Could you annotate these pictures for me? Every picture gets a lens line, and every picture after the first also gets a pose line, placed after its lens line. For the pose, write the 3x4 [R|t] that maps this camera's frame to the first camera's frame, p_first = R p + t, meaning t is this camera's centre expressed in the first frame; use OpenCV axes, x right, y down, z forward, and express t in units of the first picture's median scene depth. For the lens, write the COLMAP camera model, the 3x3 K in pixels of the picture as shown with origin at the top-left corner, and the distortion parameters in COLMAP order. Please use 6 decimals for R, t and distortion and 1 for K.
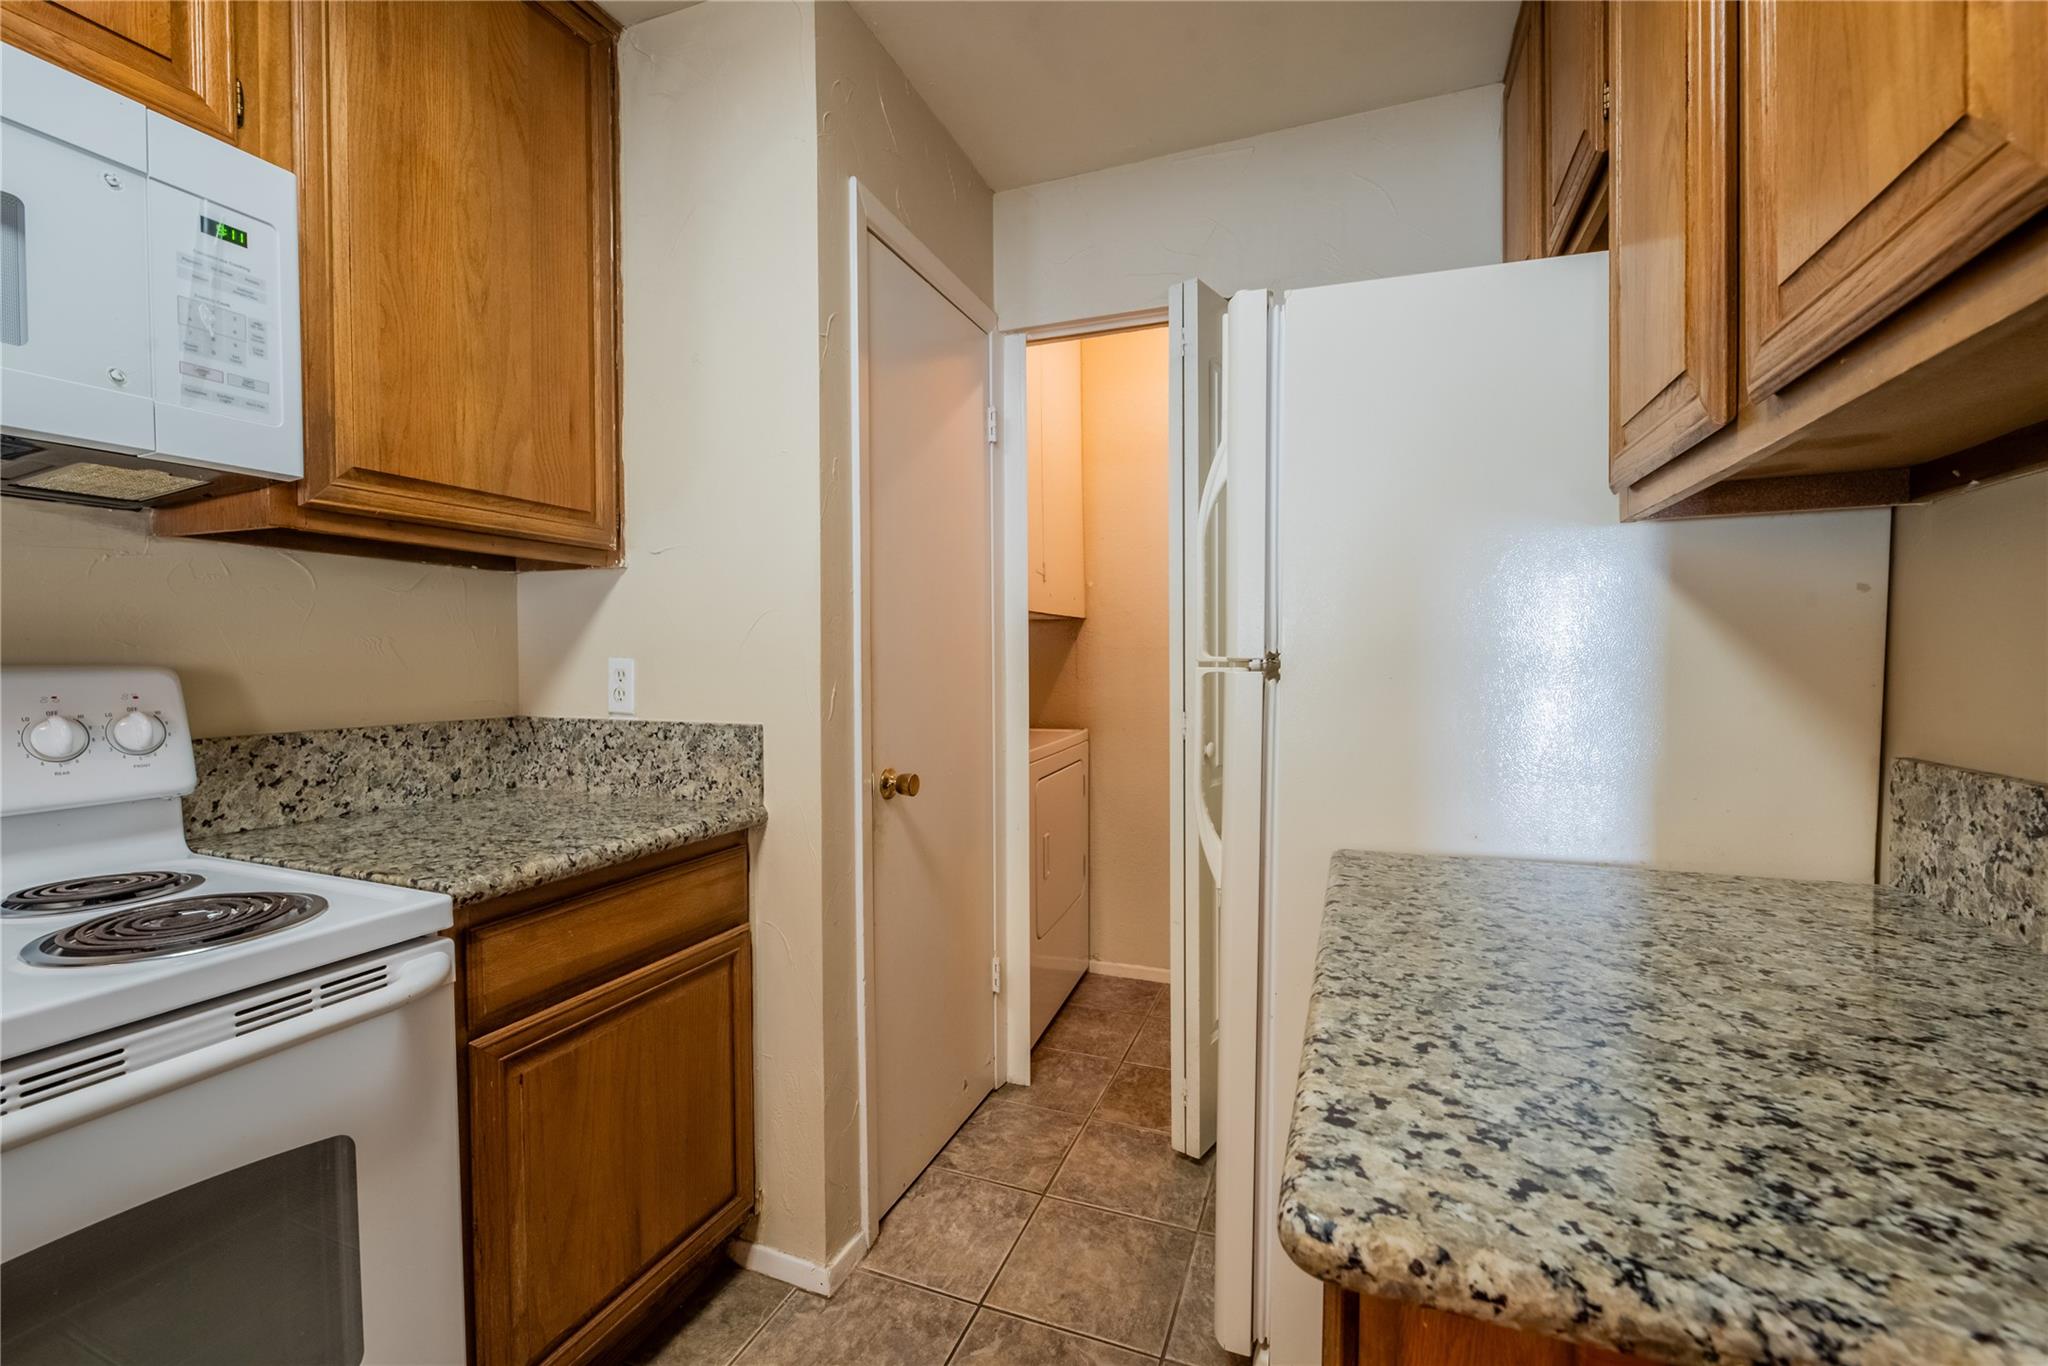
lens RADIAL K [[860.7, 0, 1043.5], [0, 860.7, 687.4], [0, 0, 1]] dist [-0.003978, -0.003018]
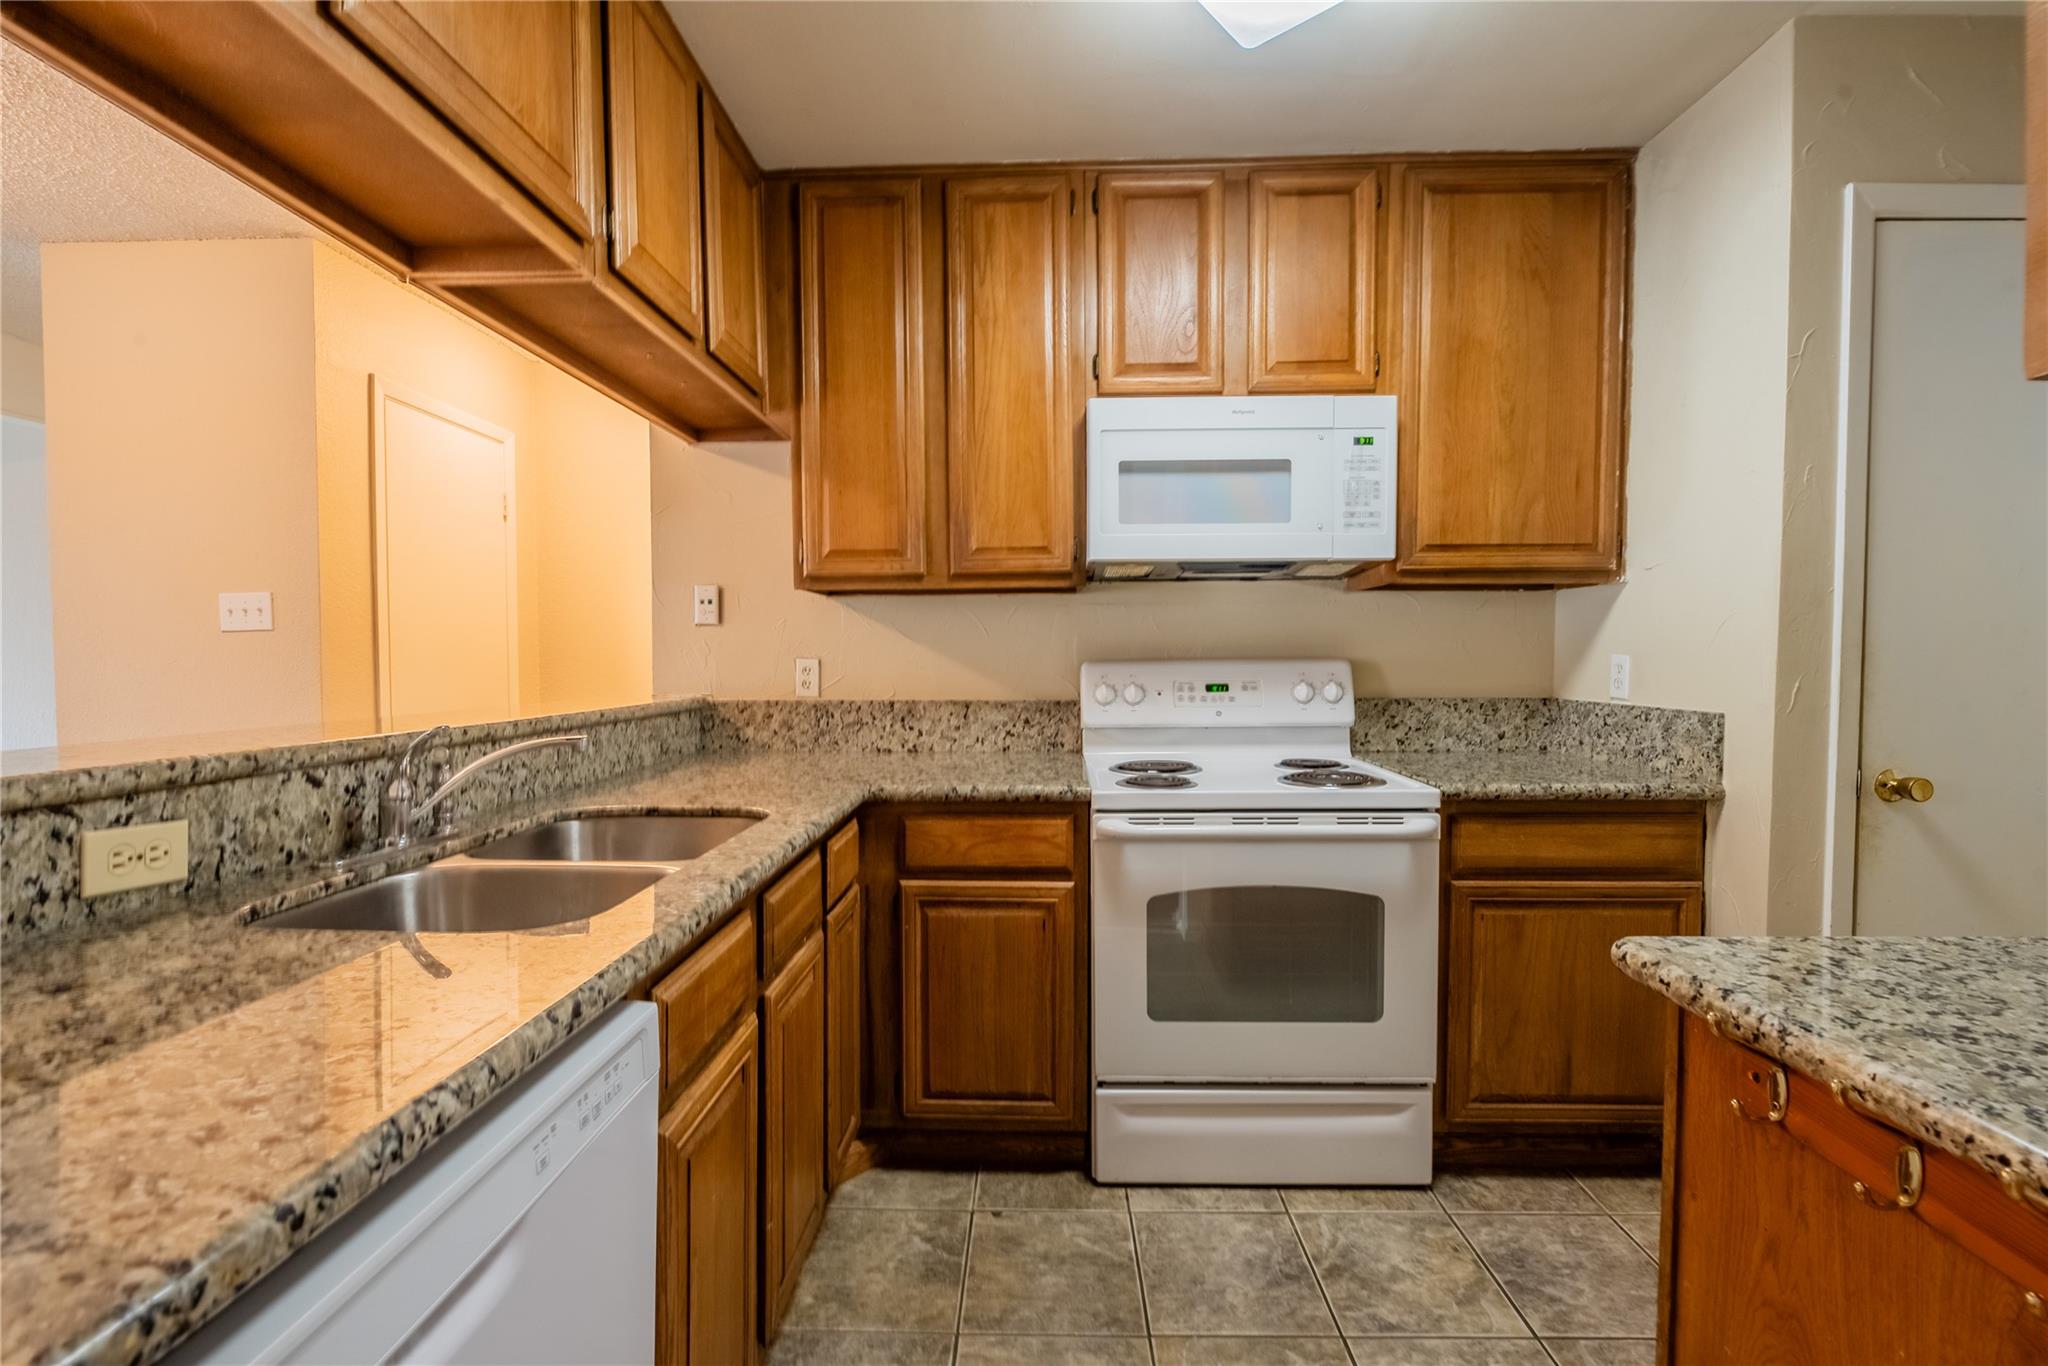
lens RADIAL K [[860.7, 0, 1017.9], [0, 860.7, 690.2], [0, 0, 1]] dist [-0.003978, -0.003018]
pose [[0.317520, 0.038524, -0.947469, 0.568650], [-0.029433, 0.999093, 0.030759, 0.007125], [0.947795, 0.018120, 0.318366, -0.315673]]
